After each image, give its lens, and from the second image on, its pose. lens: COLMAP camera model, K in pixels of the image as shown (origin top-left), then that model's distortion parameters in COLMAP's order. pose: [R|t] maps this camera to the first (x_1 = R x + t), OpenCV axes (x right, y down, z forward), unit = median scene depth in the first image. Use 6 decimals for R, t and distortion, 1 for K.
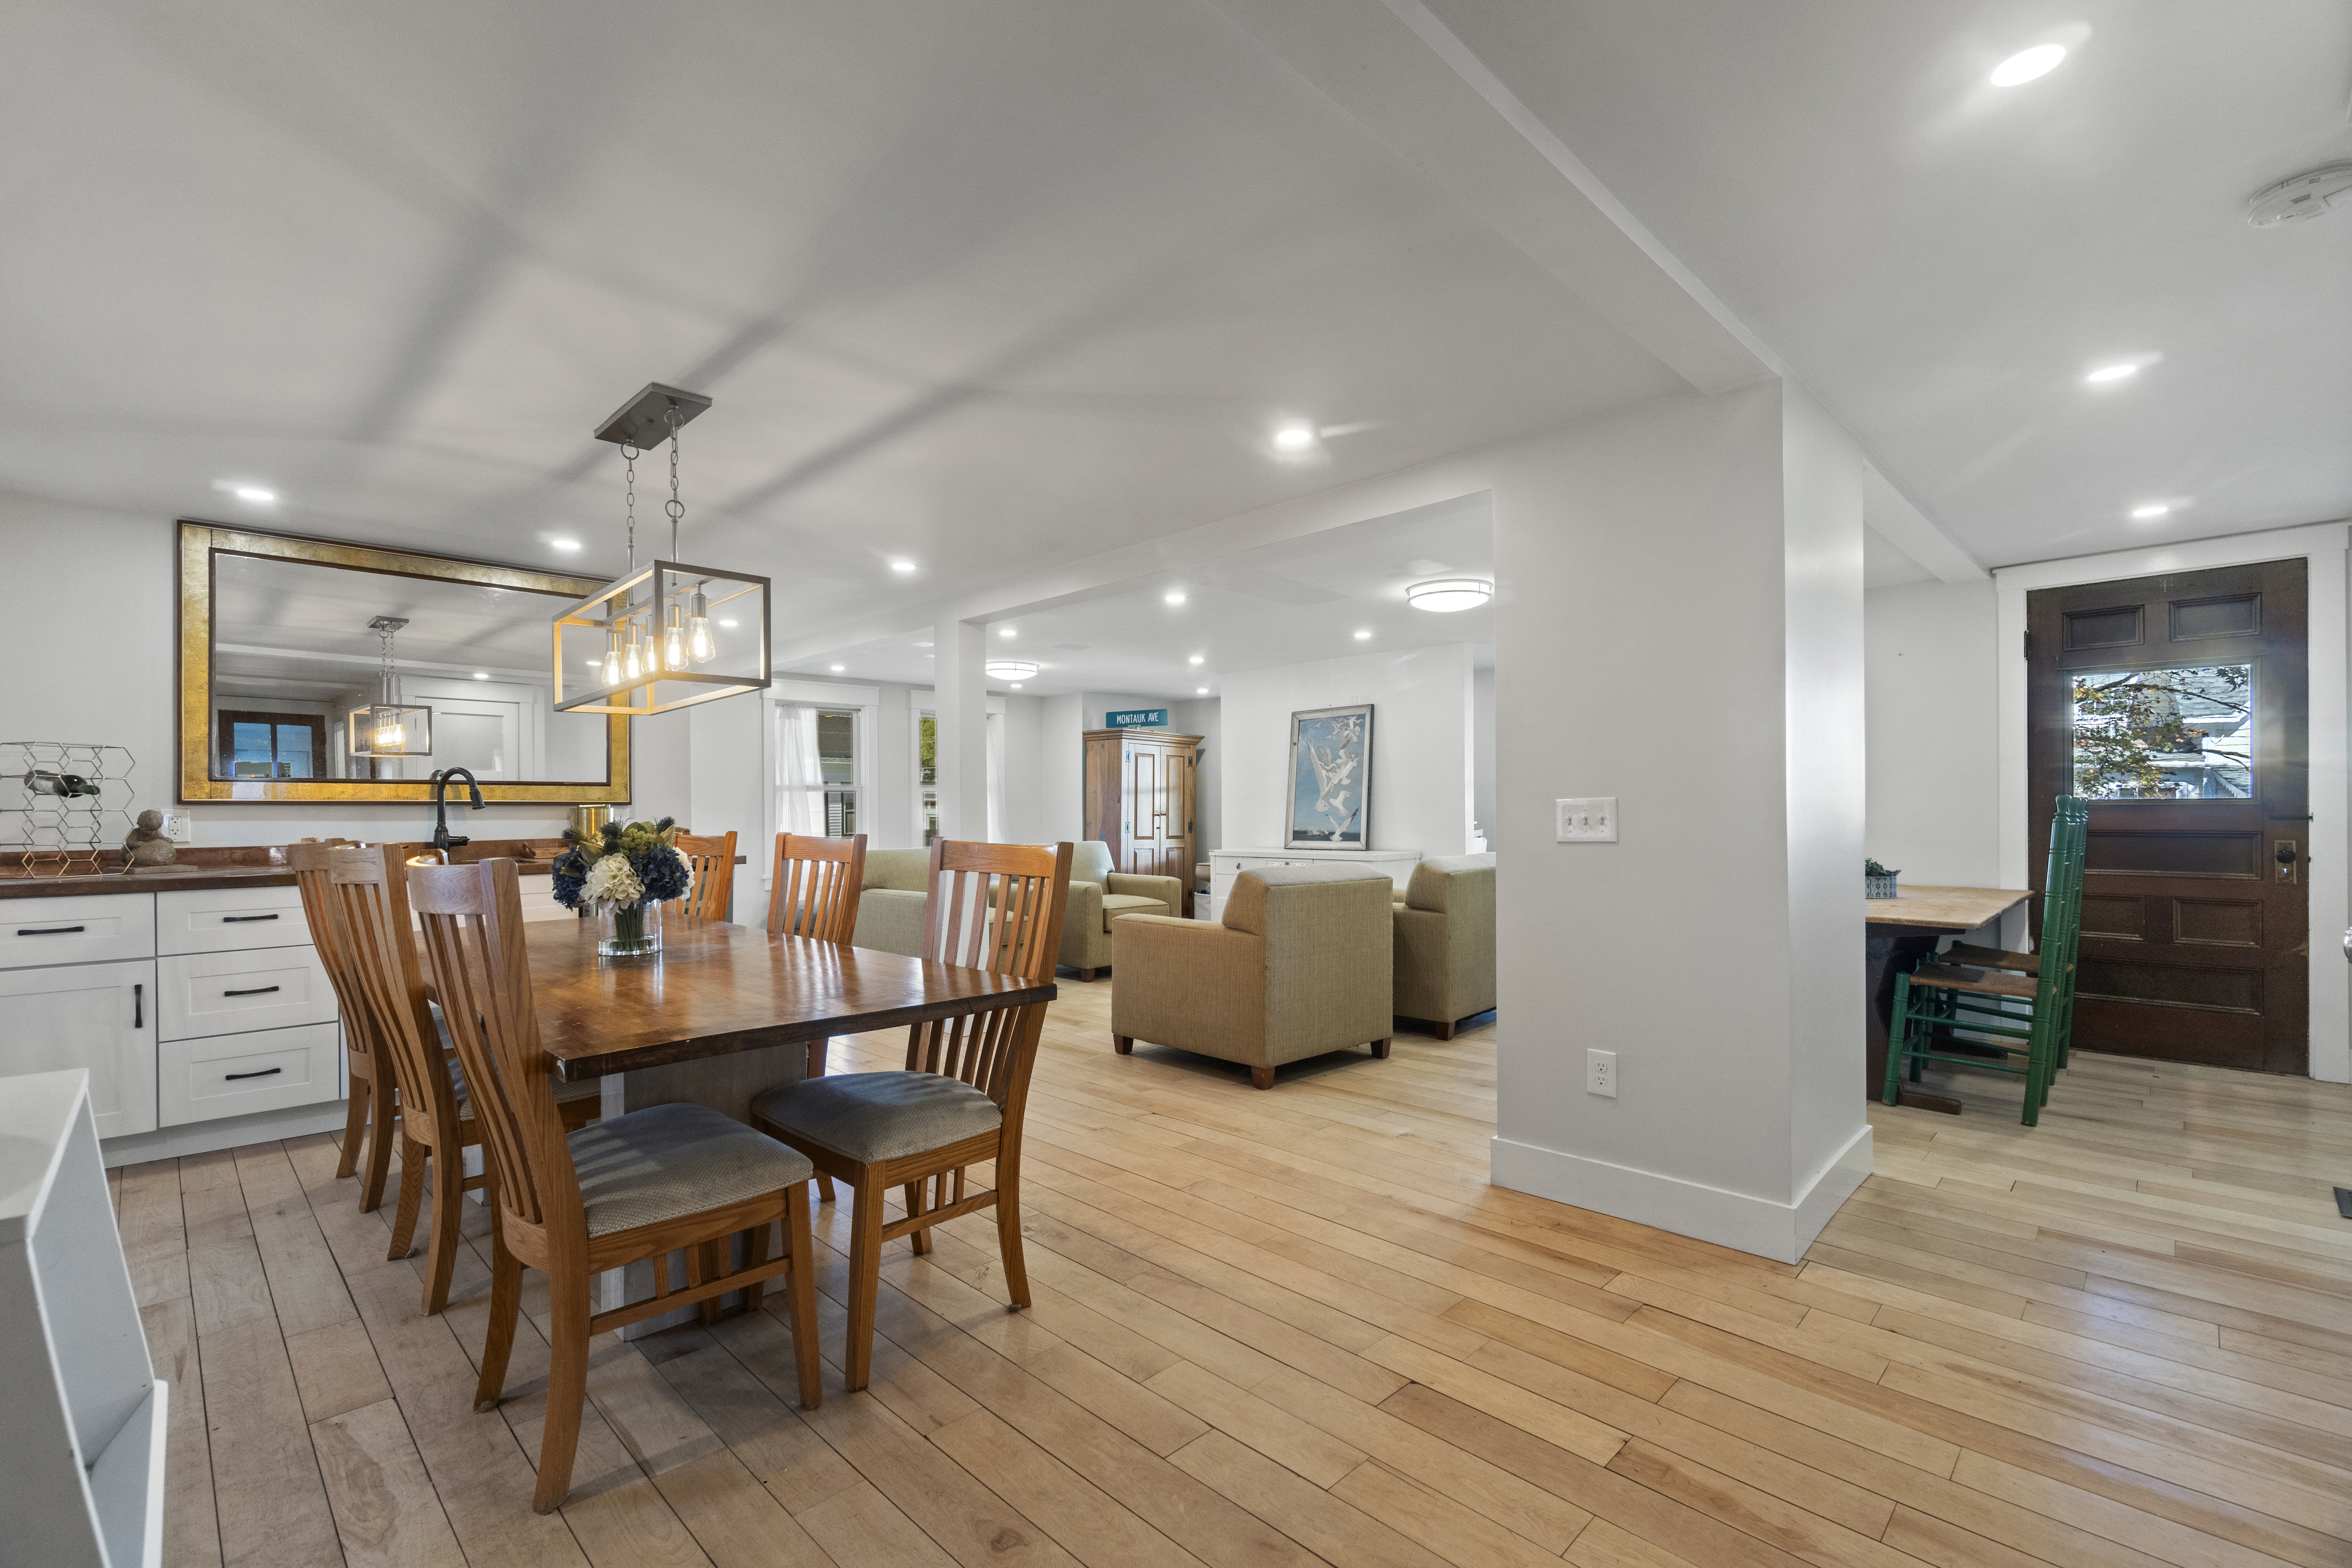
lens RADIAL K [[1034.2, 0, 1156.4], [0, 1034.2, 808.1], [0, 0, 1]] dist [-0.001436, -0.000061]
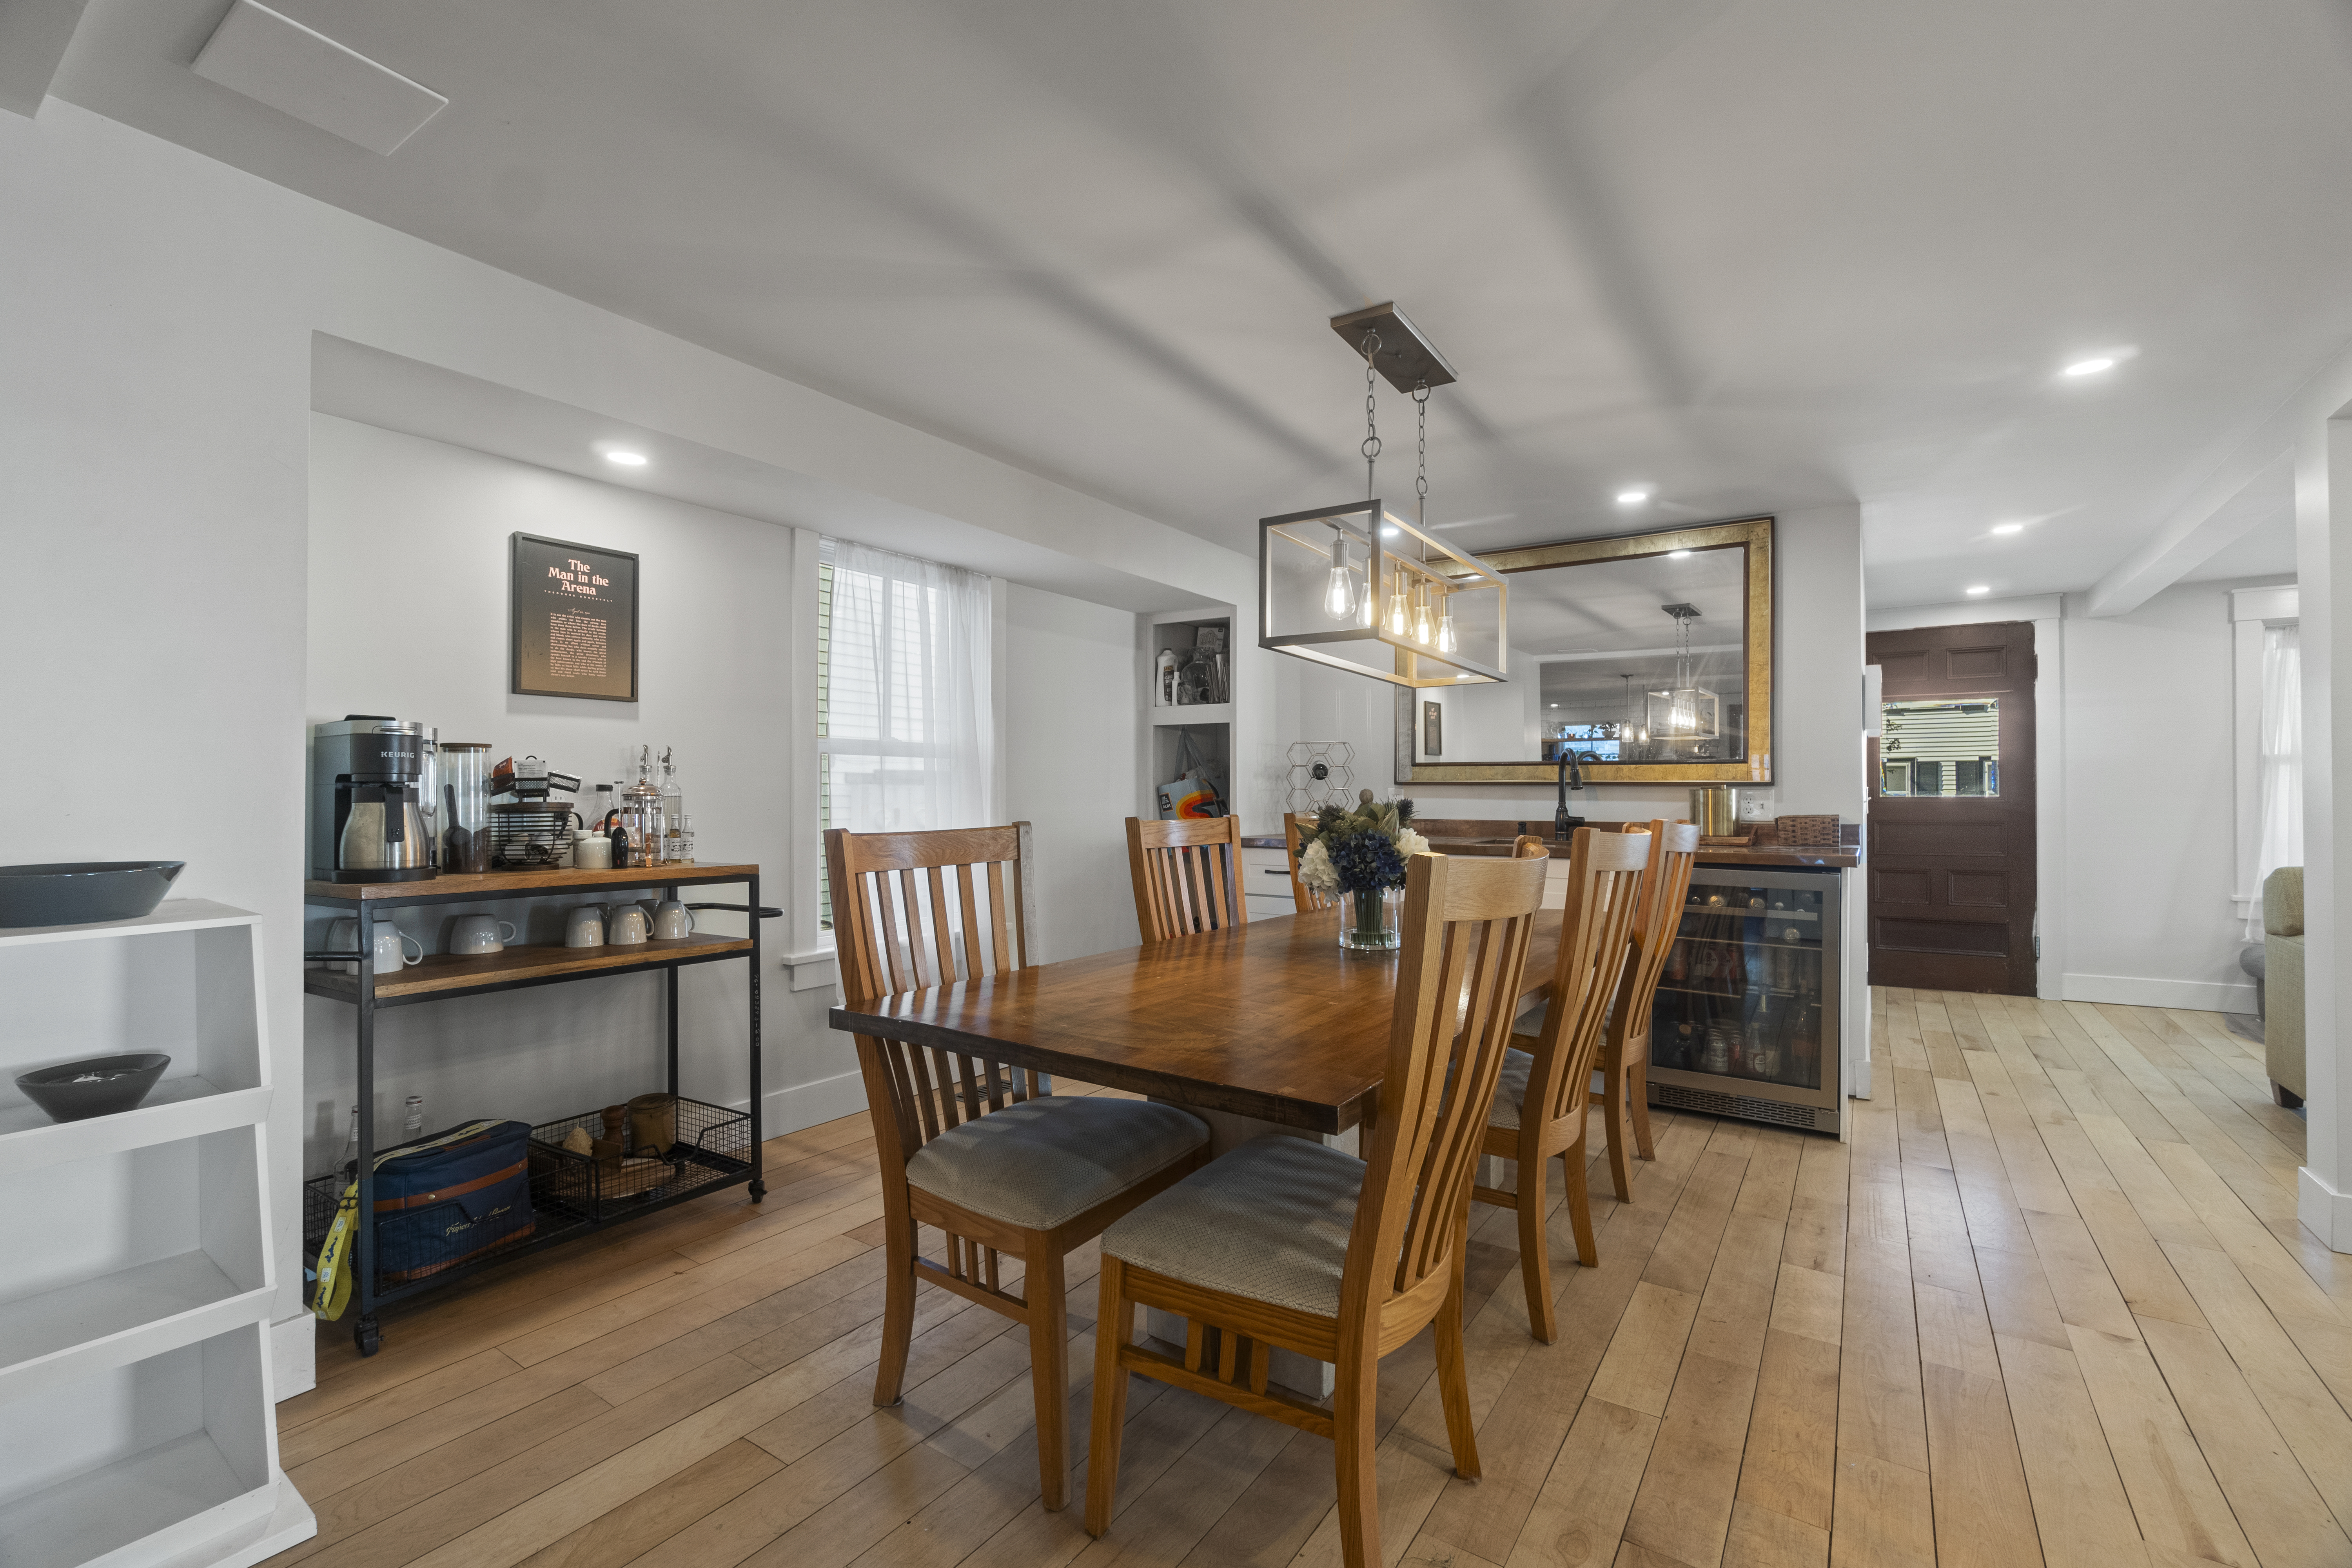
lens RADIAL K [[1023.1, 0, 1169.9], [0, 1023.1, 789.0], [0, 0, 1]] dist [-0.000831, -0.000189]
pose [[0.193610, 0.004005, -0.981070, 0.274665], [-0.004494, 0.999985, 0.003195, -0.001168], [0.981068, 0.003791, 0.193625, 0.521547]]
